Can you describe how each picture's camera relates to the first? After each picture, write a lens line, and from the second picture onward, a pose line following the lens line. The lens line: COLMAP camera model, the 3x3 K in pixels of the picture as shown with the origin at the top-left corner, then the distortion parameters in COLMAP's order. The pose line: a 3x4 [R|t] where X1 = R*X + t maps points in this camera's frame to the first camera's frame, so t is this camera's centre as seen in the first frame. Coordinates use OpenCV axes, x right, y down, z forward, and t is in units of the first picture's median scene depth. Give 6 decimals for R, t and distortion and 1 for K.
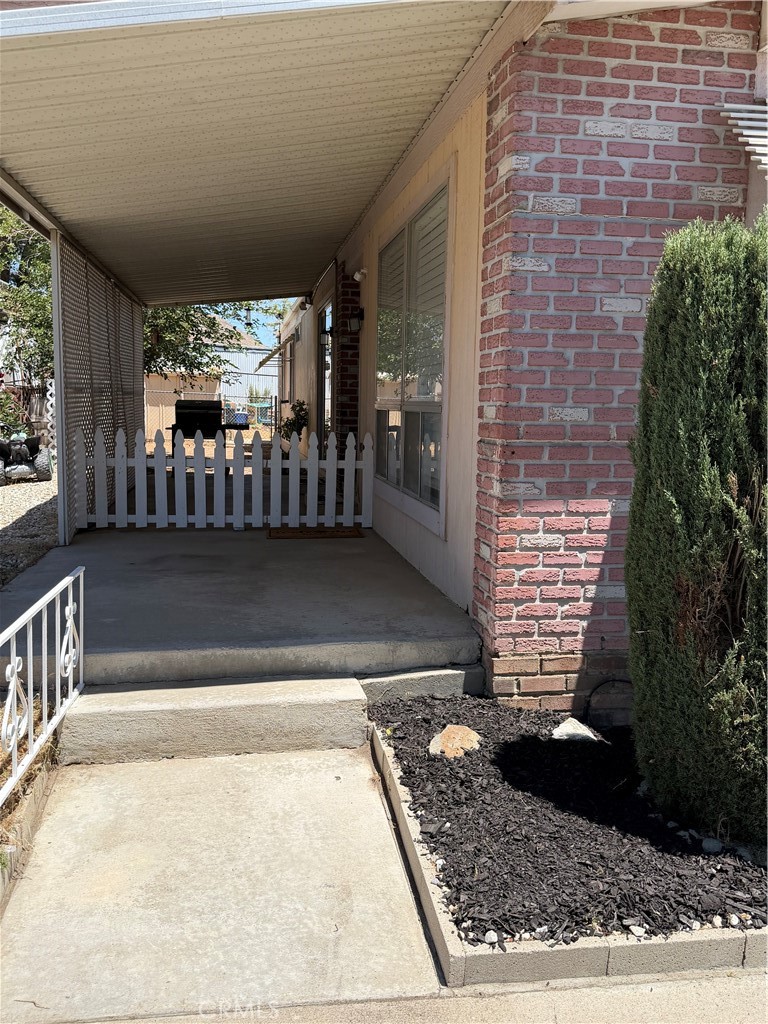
lens RADIAL K [[928.1, 0, 383.3], [0, 928.1, 511.5], [0, 0, 1]] dist [0.035490, -0.002937]
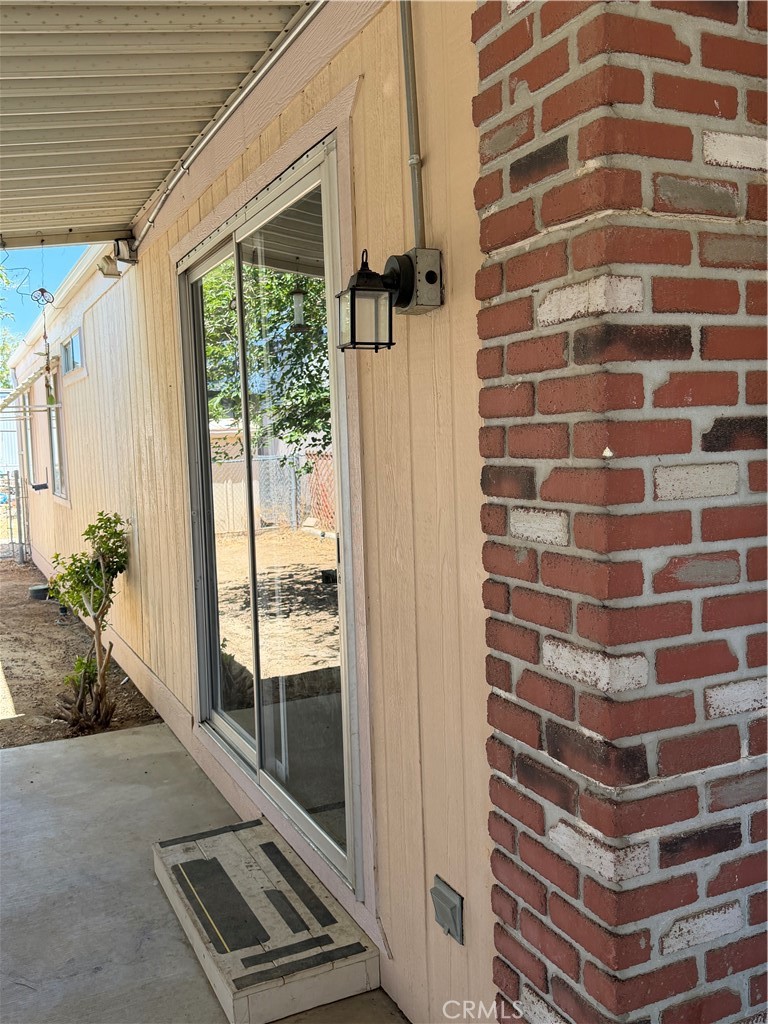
lens RADIAL K [[928.1, 0, 384.4], [0, 928.1, 512.5], [0, 0, 1]] dist [0.035490, -0.002937]
pose [[0.960293, -0.077571, 0.267994, -0.088238], [0.087037, 0.995925, -0.023605, -0.107164], [-0.265071, 0.045993, 0.963131, 0.622894]]
